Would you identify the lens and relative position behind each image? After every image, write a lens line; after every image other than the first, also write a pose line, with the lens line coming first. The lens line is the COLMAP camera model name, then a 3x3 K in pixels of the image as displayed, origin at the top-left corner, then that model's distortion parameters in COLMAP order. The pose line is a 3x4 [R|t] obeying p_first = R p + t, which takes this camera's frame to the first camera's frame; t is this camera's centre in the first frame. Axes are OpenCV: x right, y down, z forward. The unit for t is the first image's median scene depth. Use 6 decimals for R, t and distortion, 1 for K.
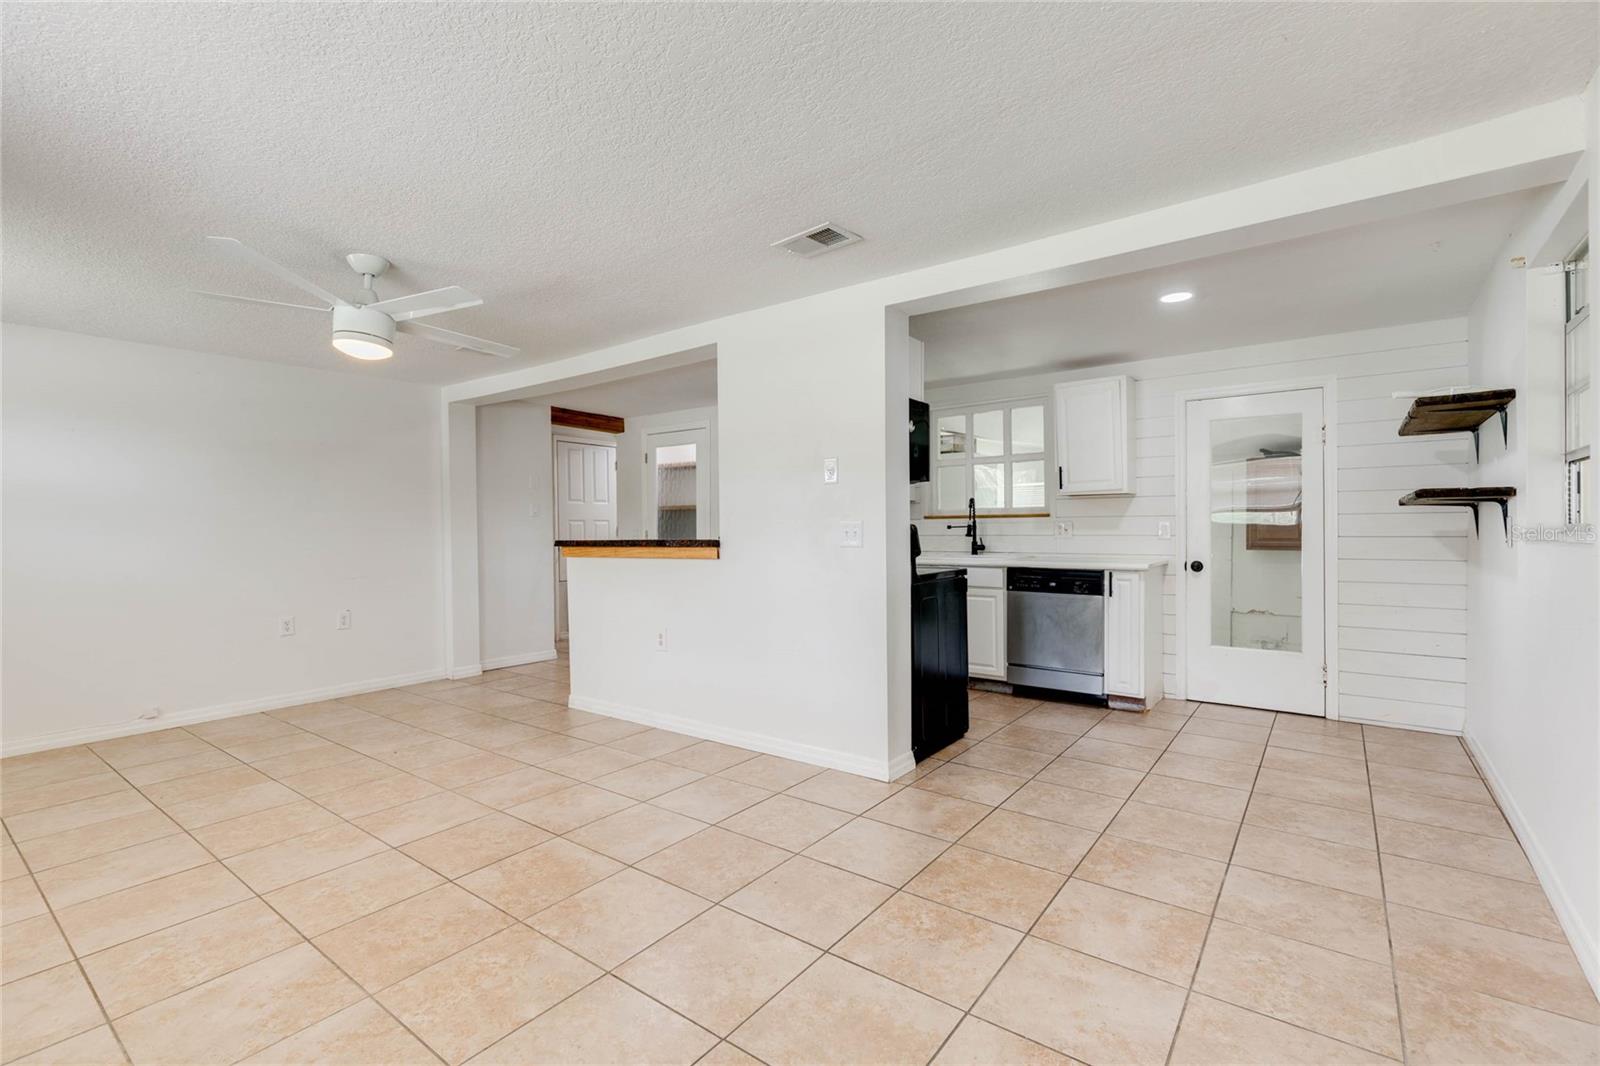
lens RADIAL K [[715.1, 0, 796.0], [0, 715.1, 531.5], [0, 0, 1]] dist [0.002813, -0.000583]
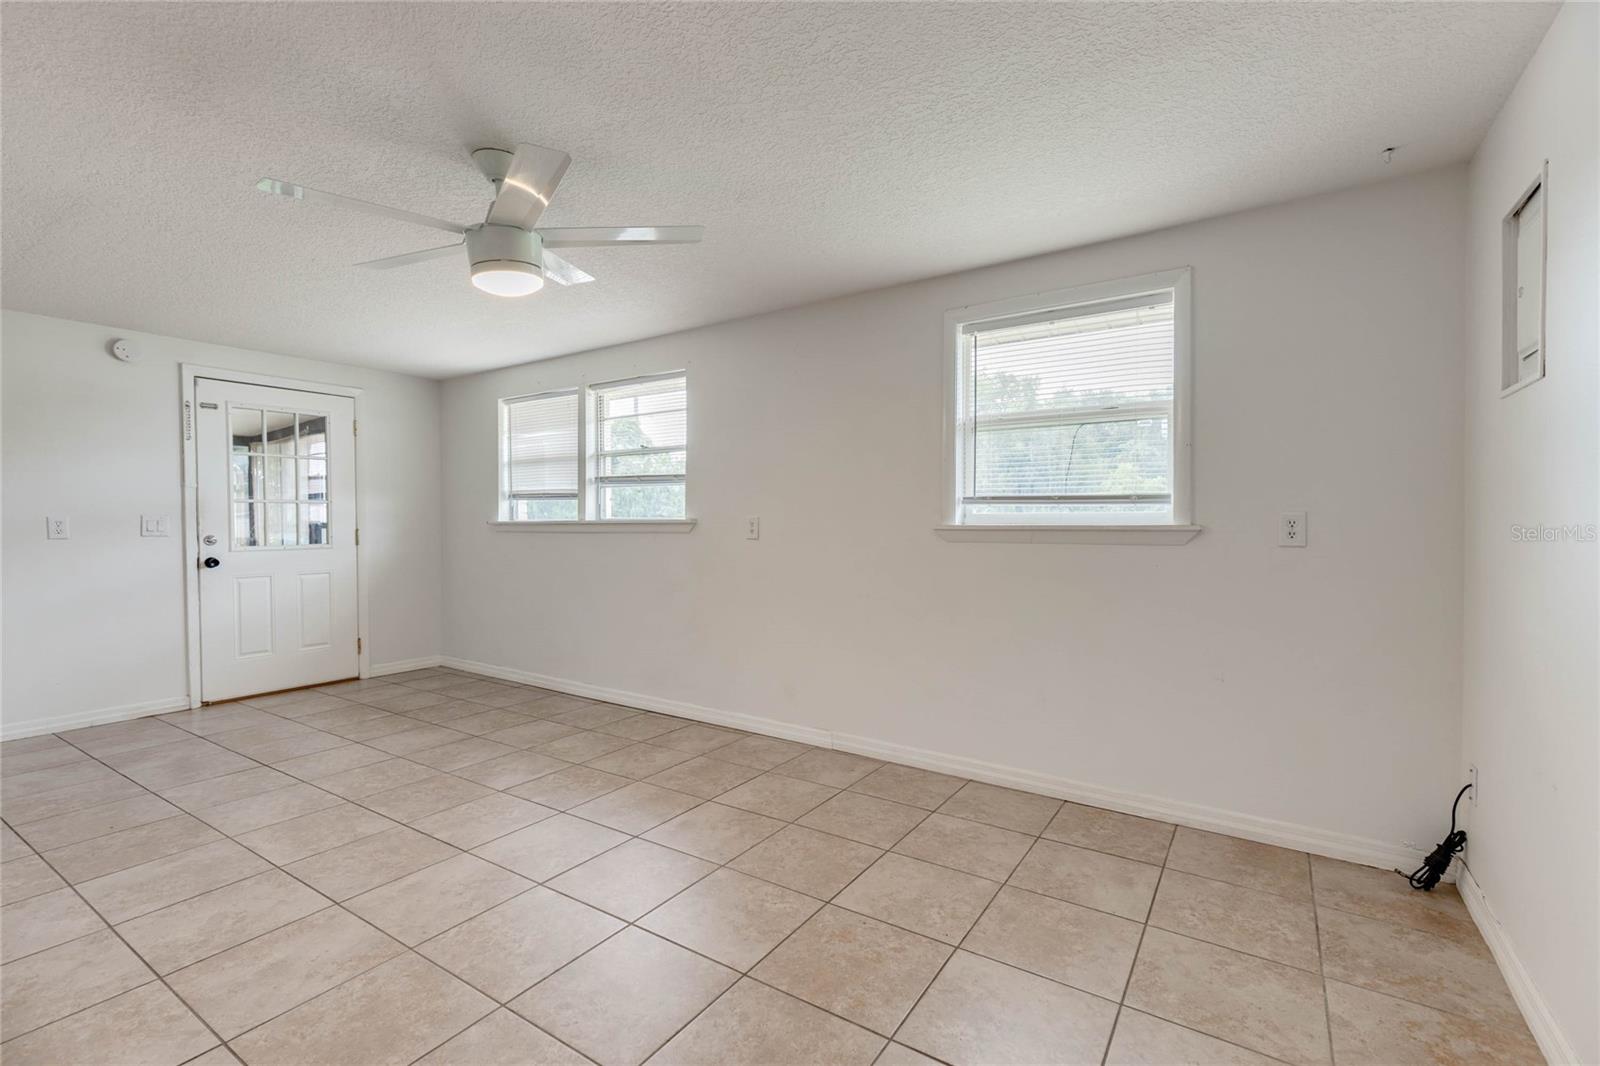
lens RADIAL K [[715.1, 0, 793.6], [0, 715.1, 530.1], [0, 0, 1]] dist [0.002813, -0.000583]
pose [[-0.997925, 0.011023, -0.063437, -0.835342], [0.009952, 0.999803, 0.017176, 0.002013], [0.063614, 0.016509, -0.997838, 1.749662]]
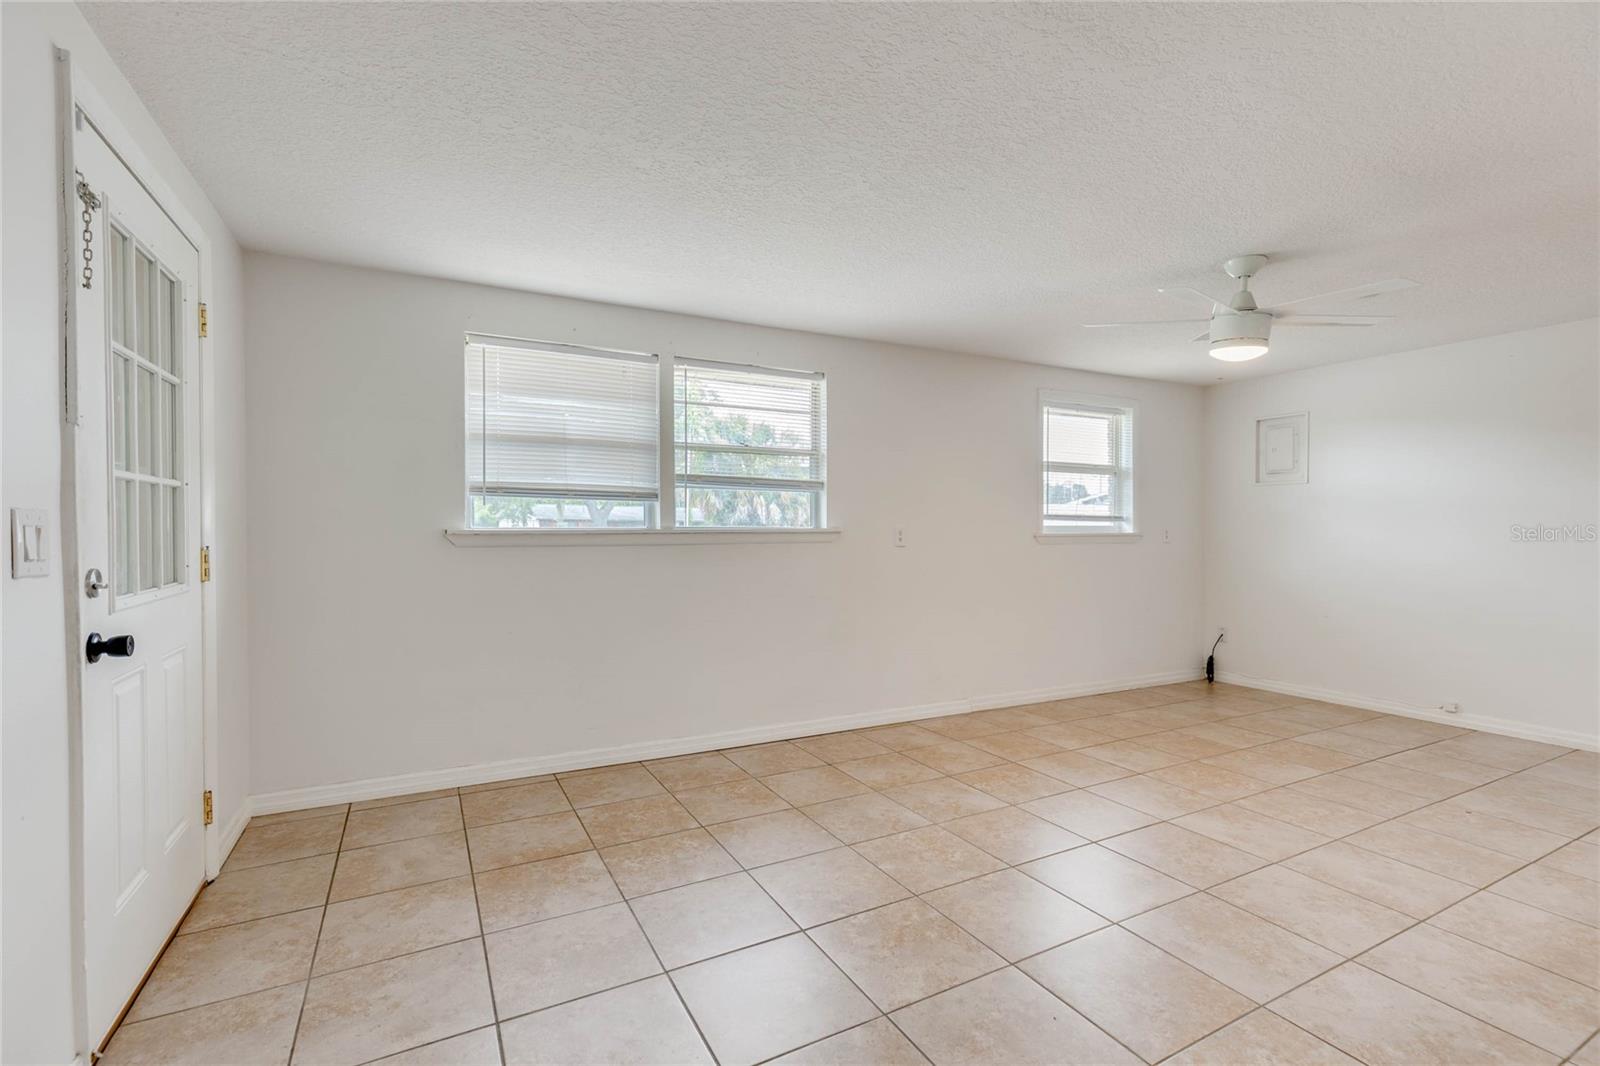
lens RADIAL K [[715.1, 0, 803.8], [0, 715.1, 533.9], [0, 0, 1]] dist [0.002813, -0.000583]
pose [[-0.416304, 0.014552, -0.909109, 0.576957], [-0.002634, 0.999848, 0.017211, -0.010337], [0.909222, 0.009559, -0.416202, 0.842189]]
